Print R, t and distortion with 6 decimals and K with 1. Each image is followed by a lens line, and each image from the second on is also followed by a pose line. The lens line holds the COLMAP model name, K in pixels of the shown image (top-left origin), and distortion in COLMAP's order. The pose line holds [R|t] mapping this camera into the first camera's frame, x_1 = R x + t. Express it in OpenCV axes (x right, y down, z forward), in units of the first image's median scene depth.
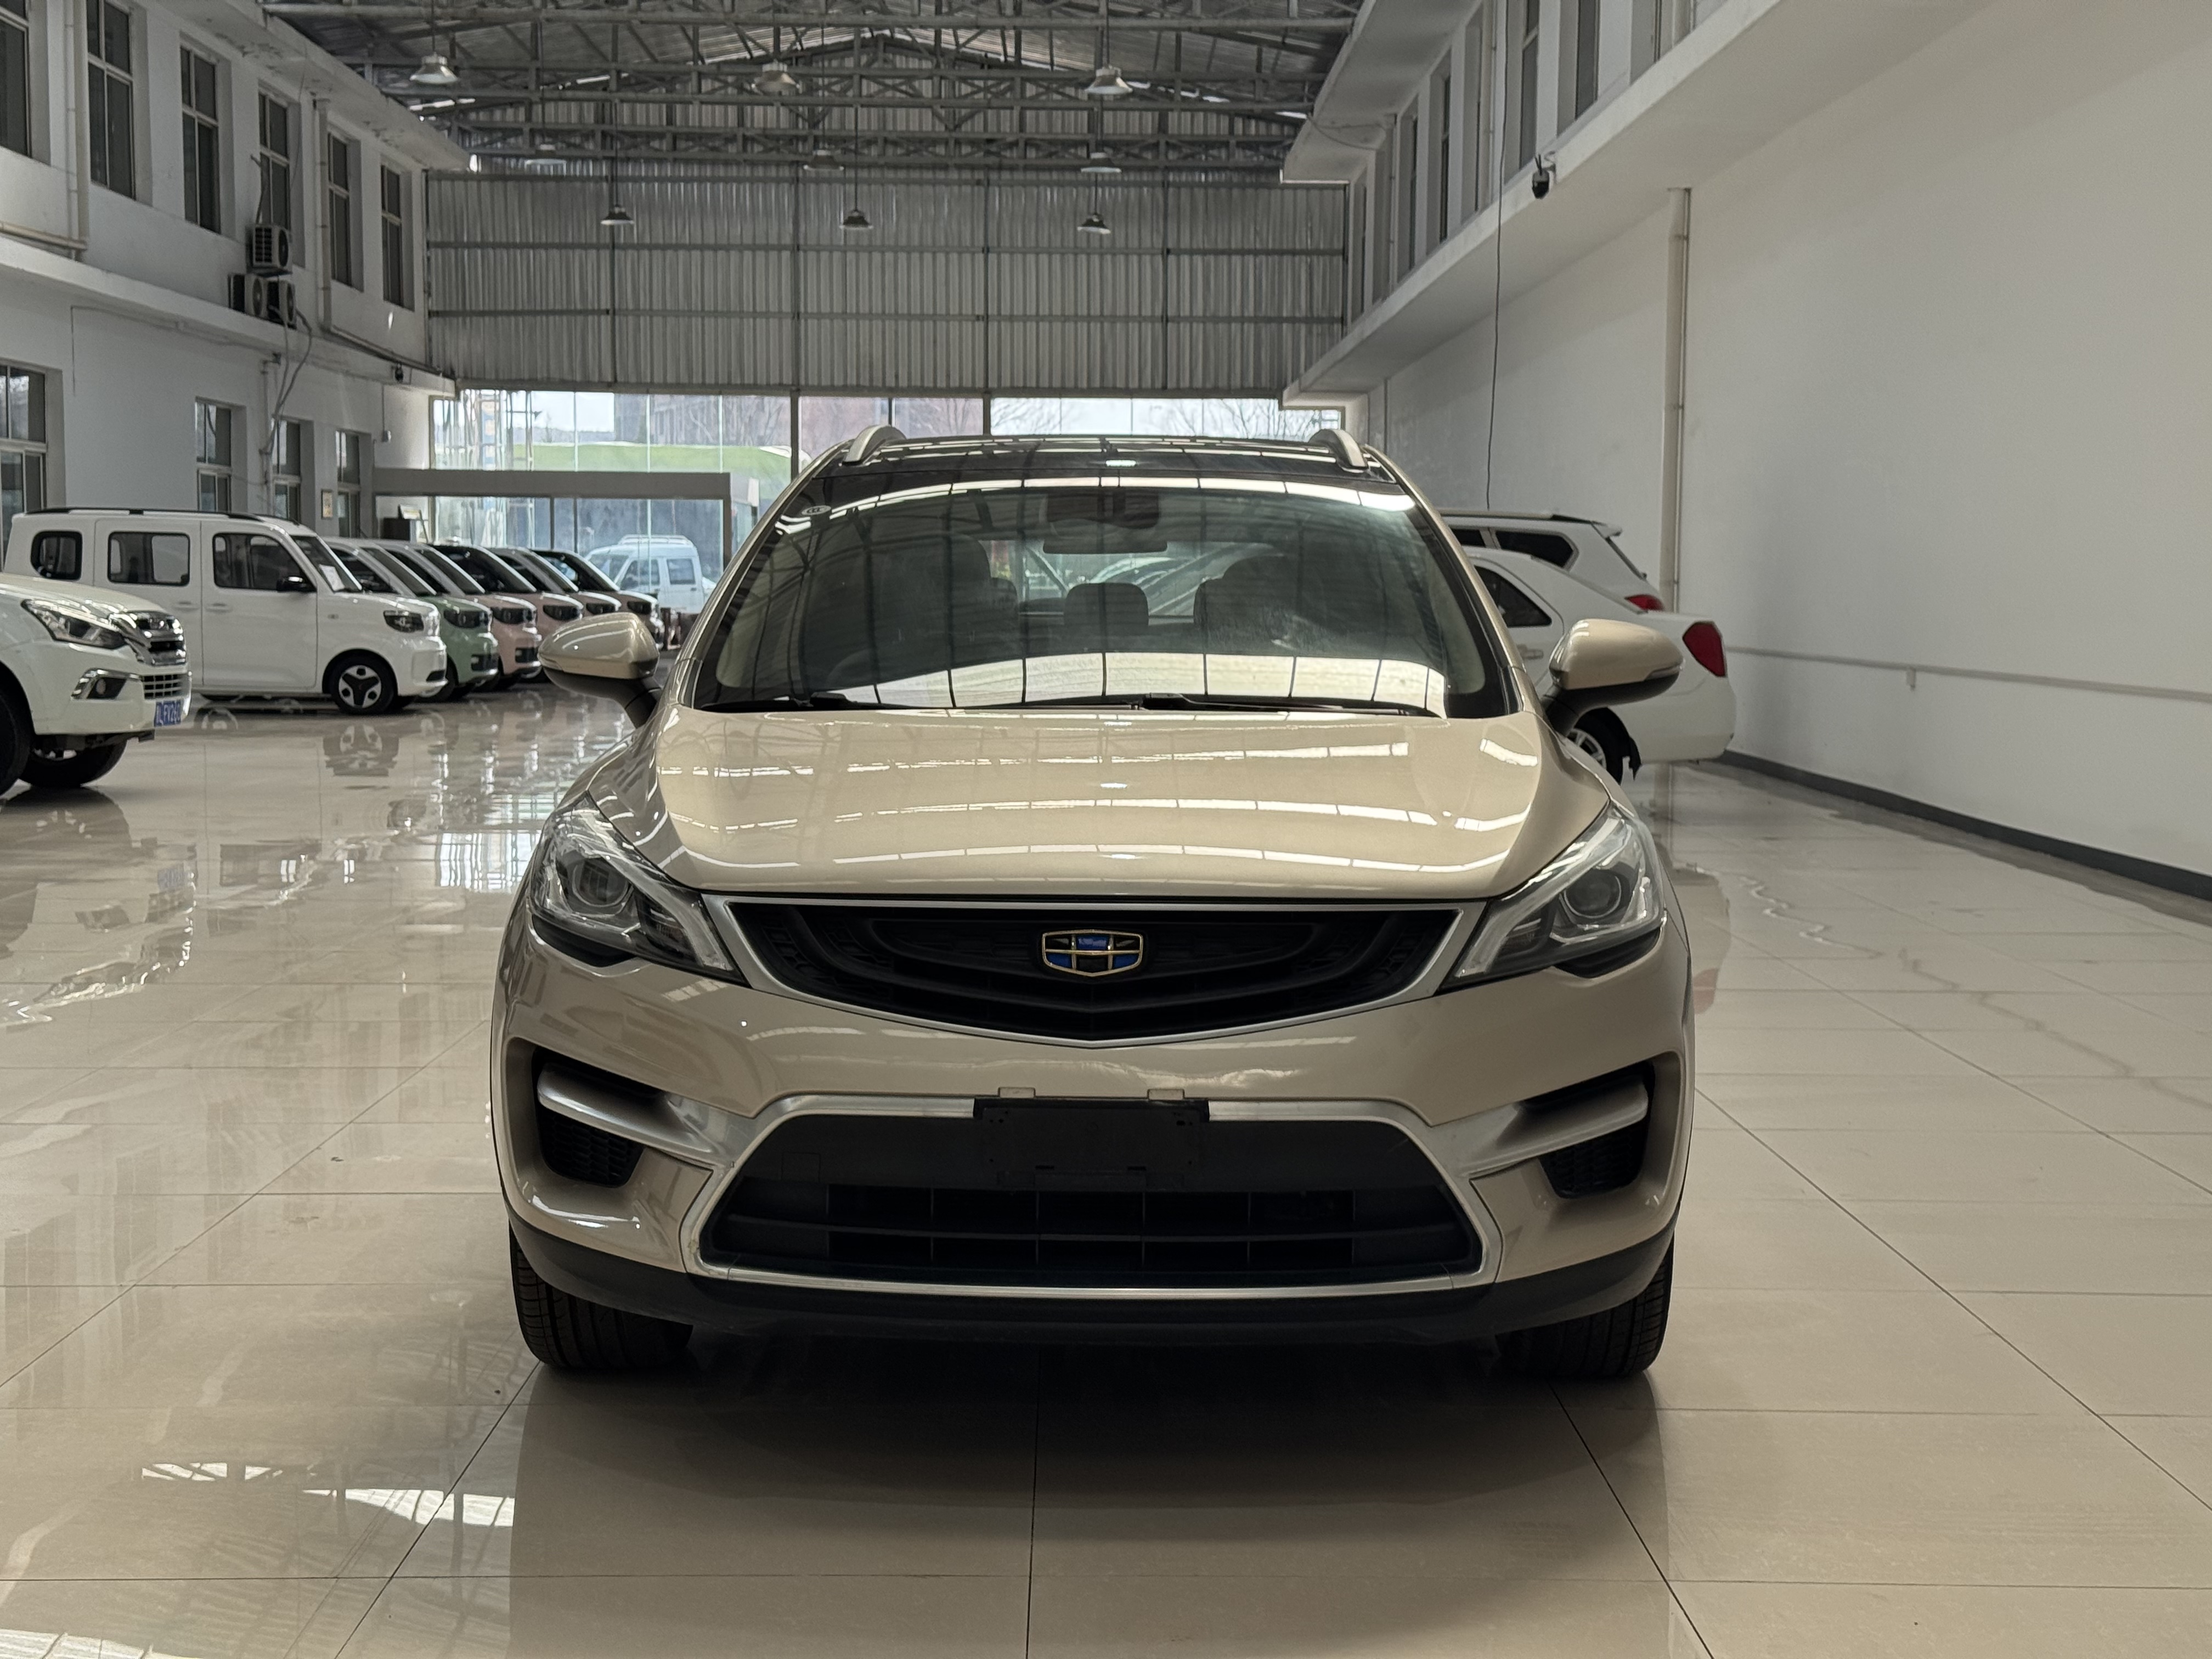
lens RADIAL K [[3112.0, 0, 1100.2], [0, 3112.0, 836.9], [0, 0, 1]] dist [0.067148, 0.000000]
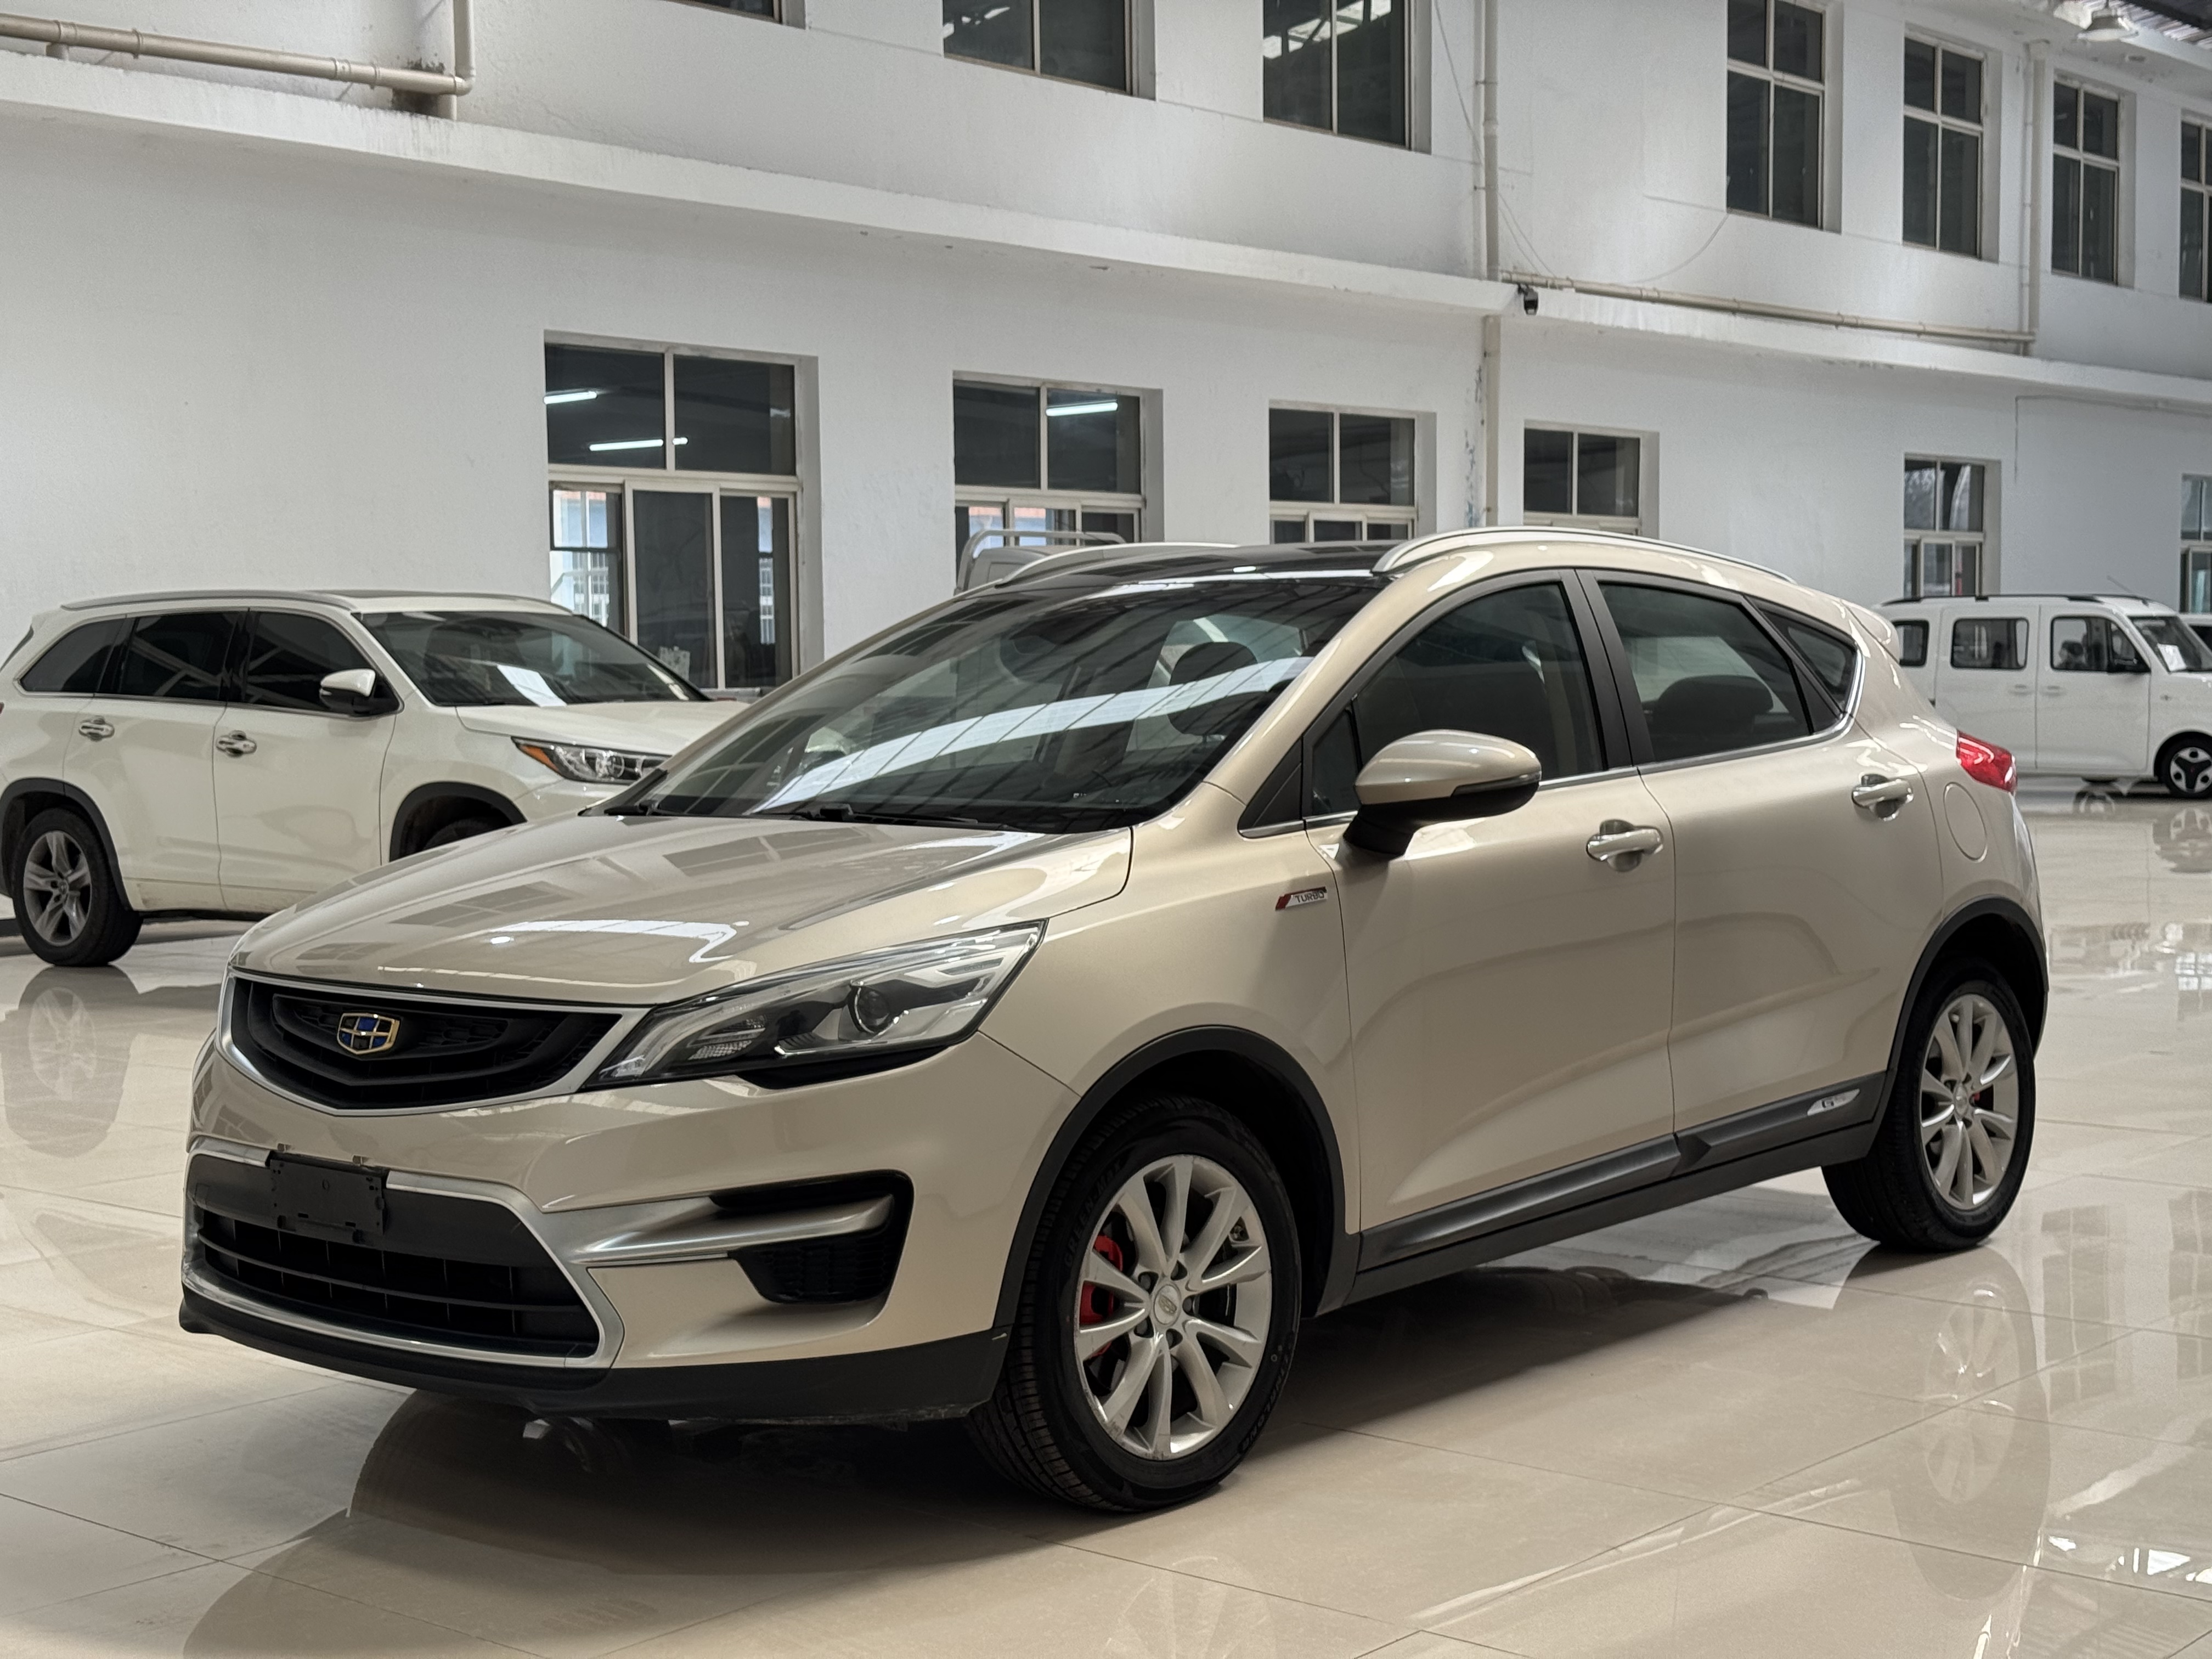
lens RADIAL K [[3112.0, 0, 1104.4], [0, 3112.0, 837.4], [0, 0, 1]] dist [0.067148, 0.000000]
pose [[0.758232, 0.018417, -0.651724, 0.140862], [-0.034152, 0.999351, -0.011494, -0.004595], [0.651089, 0.030973, 0.758369, 0.044829]]
